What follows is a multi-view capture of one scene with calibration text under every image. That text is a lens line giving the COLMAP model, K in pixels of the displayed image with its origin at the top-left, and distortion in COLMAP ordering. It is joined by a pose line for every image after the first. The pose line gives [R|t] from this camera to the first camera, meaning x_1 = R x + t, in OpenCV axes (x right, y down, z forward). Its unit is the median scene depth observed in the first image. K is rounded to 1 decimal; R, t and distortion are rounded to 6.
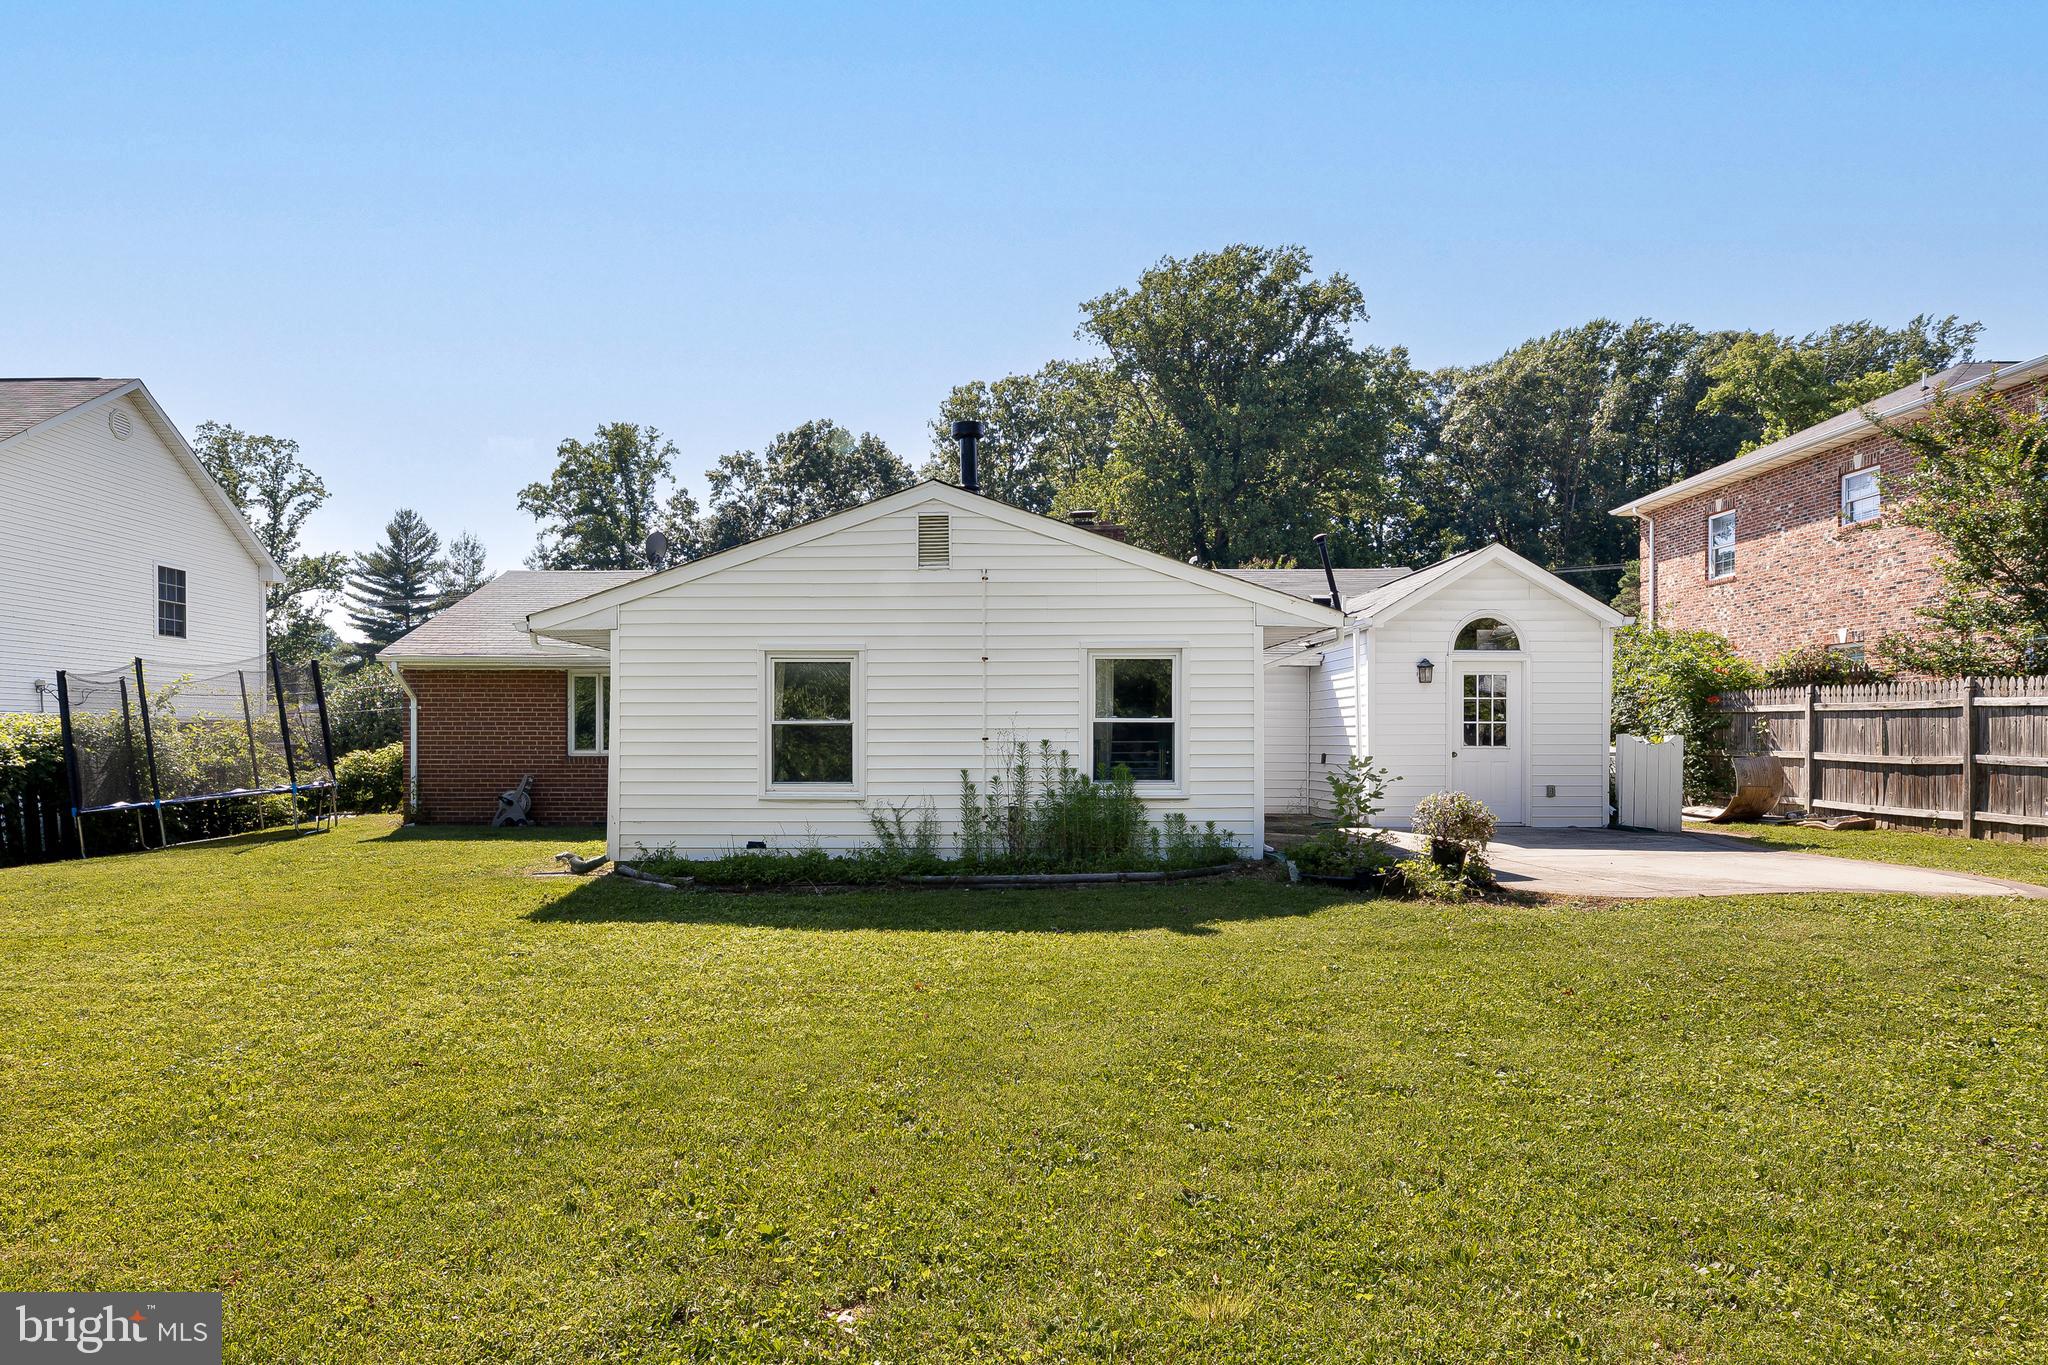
lens RADIAL K [[1124.5, 0, 931.1], [0, 1124.5, 736.0], [0, 0, 1]] dist [-0.001839, -0.000625]
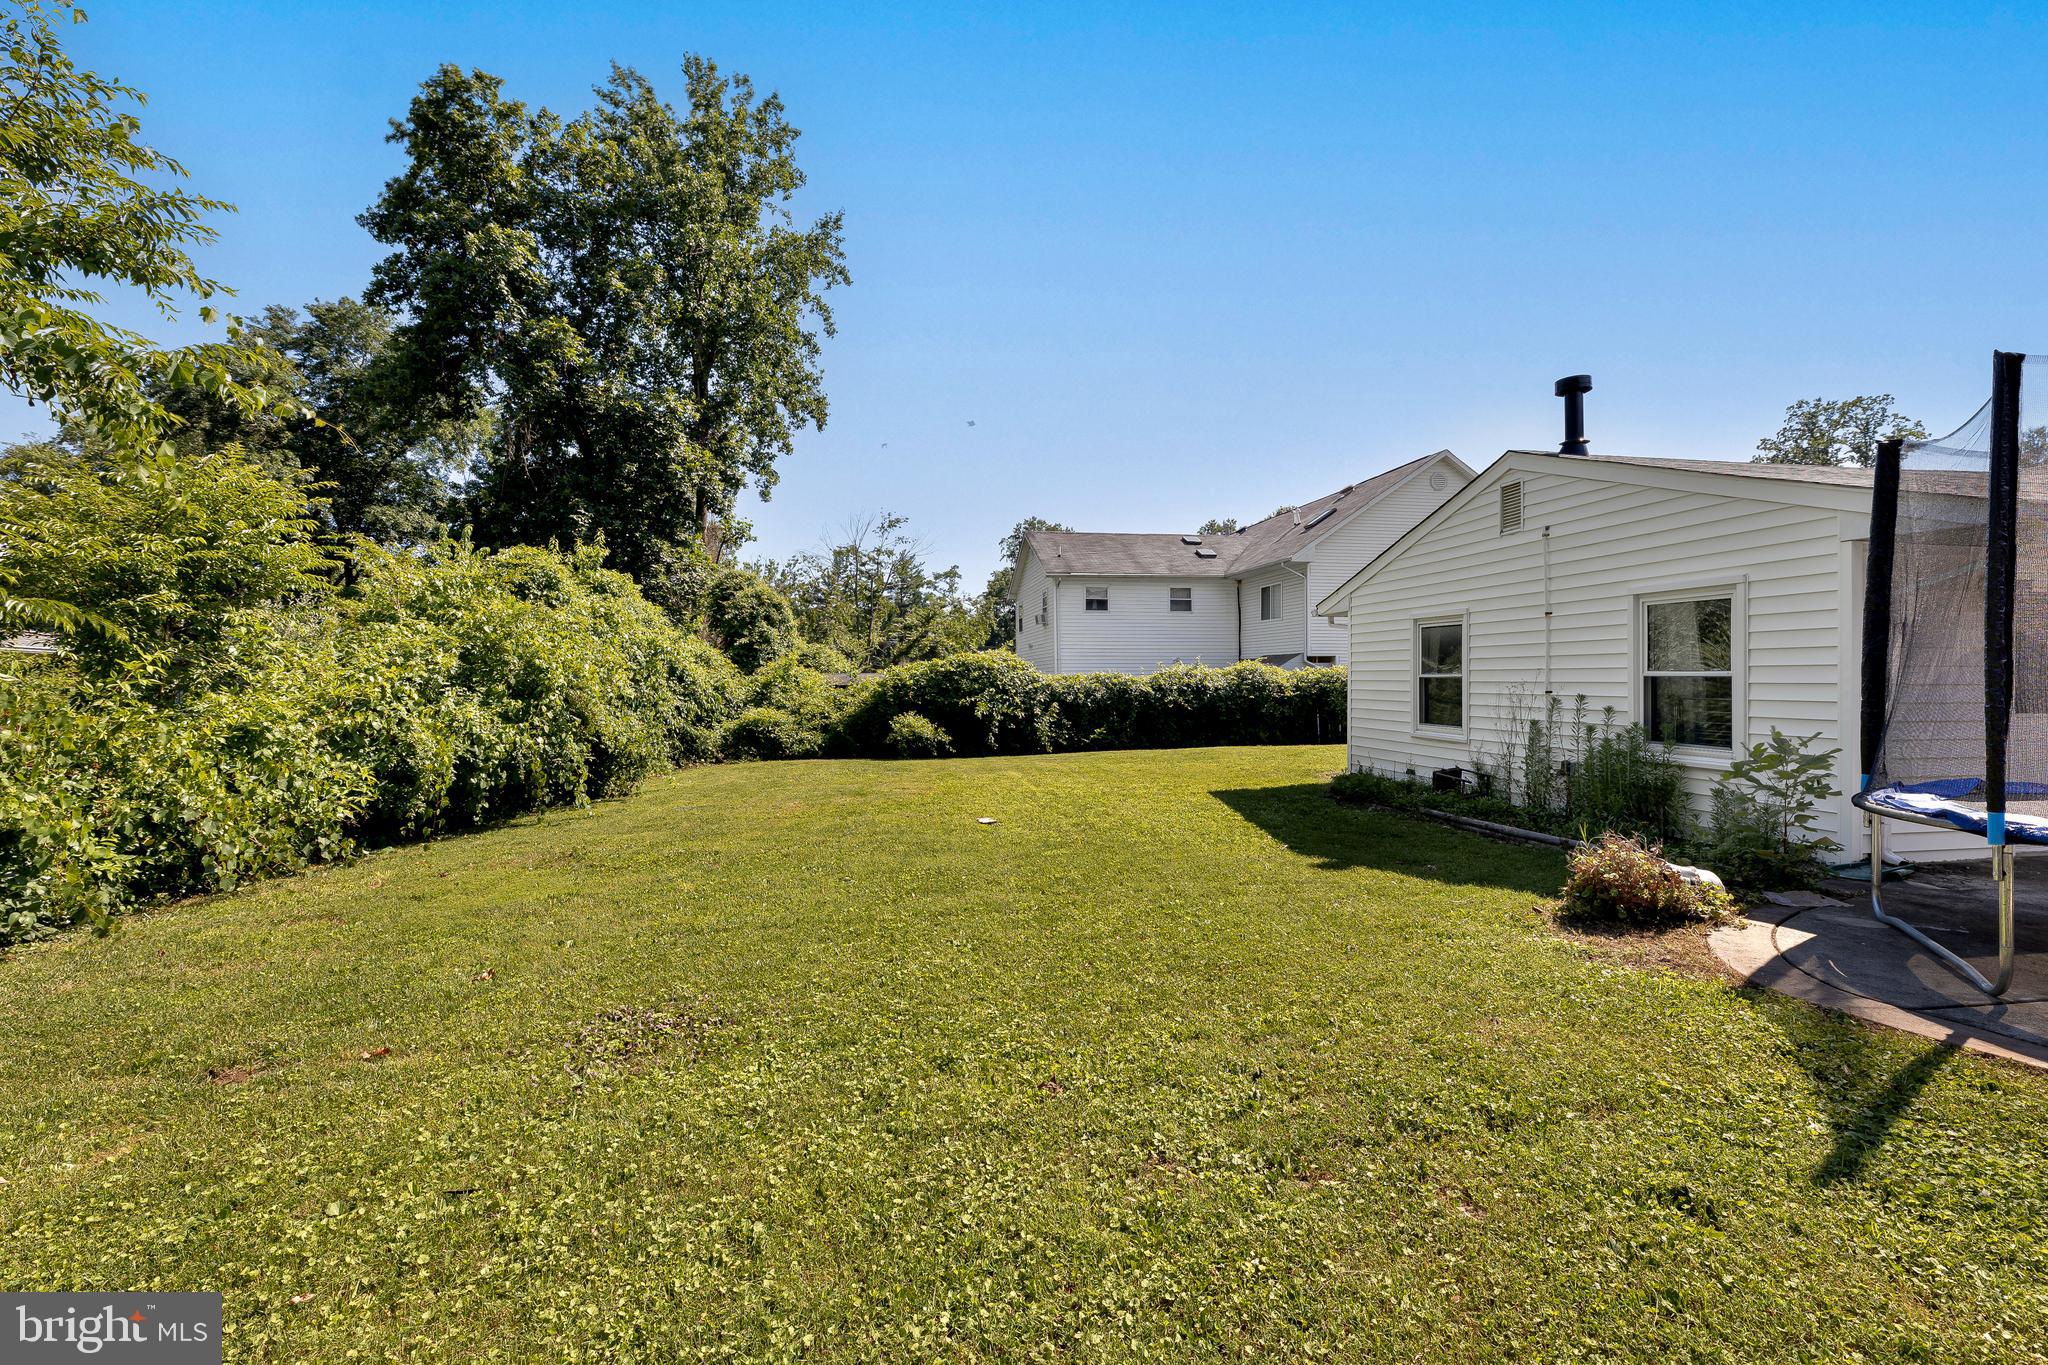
lens RADIAL K [[850.8, 0, 1030.2], [0, 850.8, 686.8], [0, 0, 1]] dist [0.000079, 0.000068]
pose [[0.203964, 0.013478, -0.978886, 0.550928], [0.006321, 0.999866, 0.015084, -0.013289], [0.978958, -0.009264, 0.203851, 0.295814]]
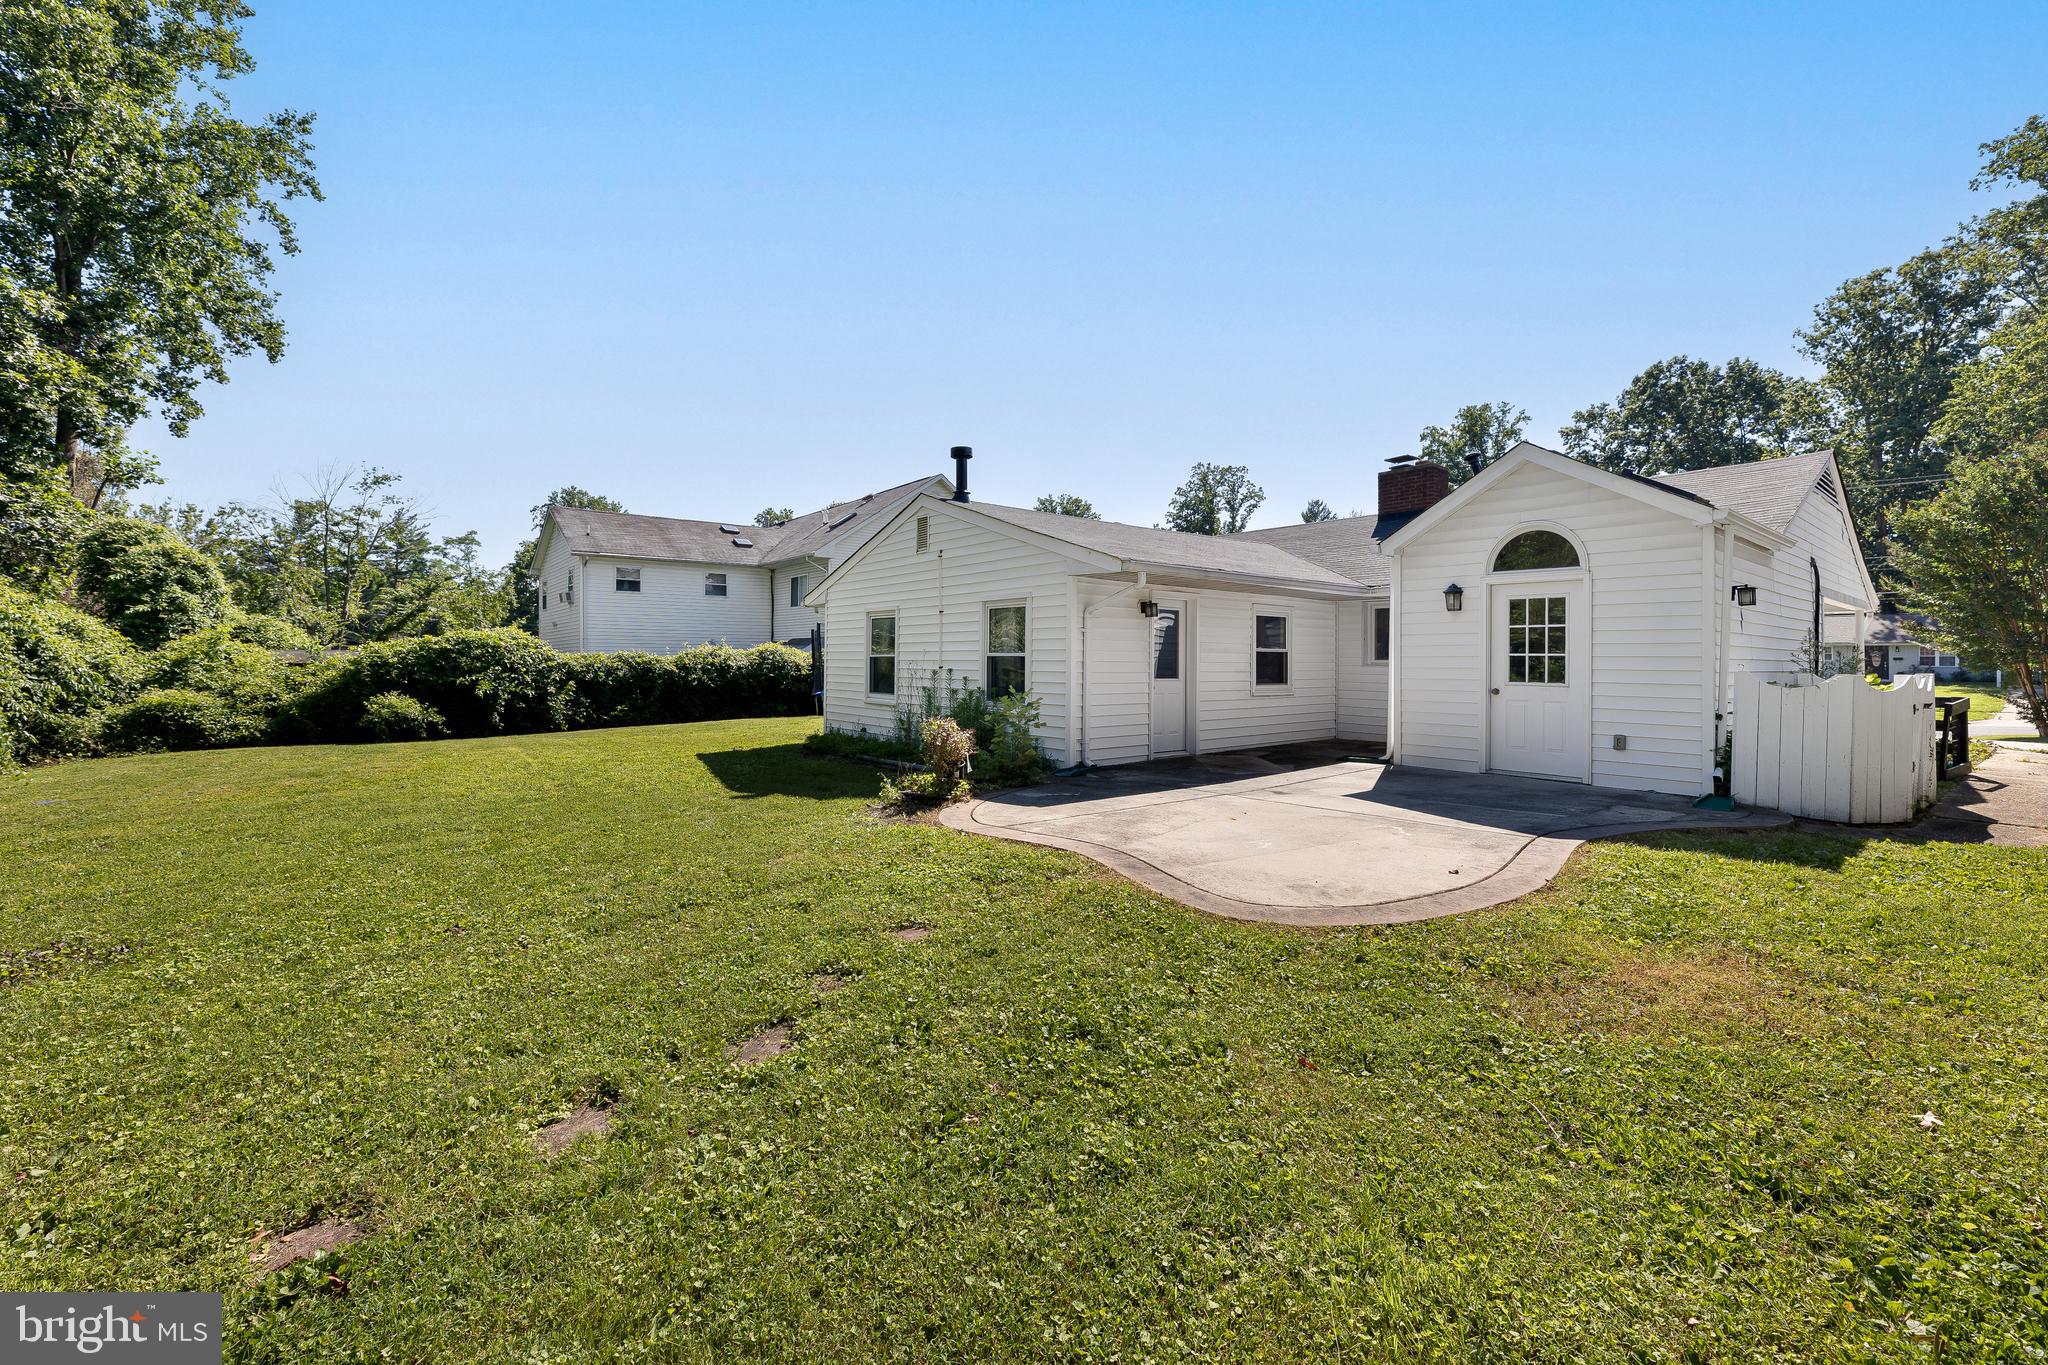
lens RADIAL K [[811.3, 0, 1014.7], [0, 811.3, 653.7], [0, 0, 1]] dist [0.001510, 0.001063]
pose [[0.648051, 0.000088, -0.761597, 0.704057], [-0.002796, 0.999994, -0.002264, -0.010044], [0.761592, 0.003596, 0.648047, 0.306999]]
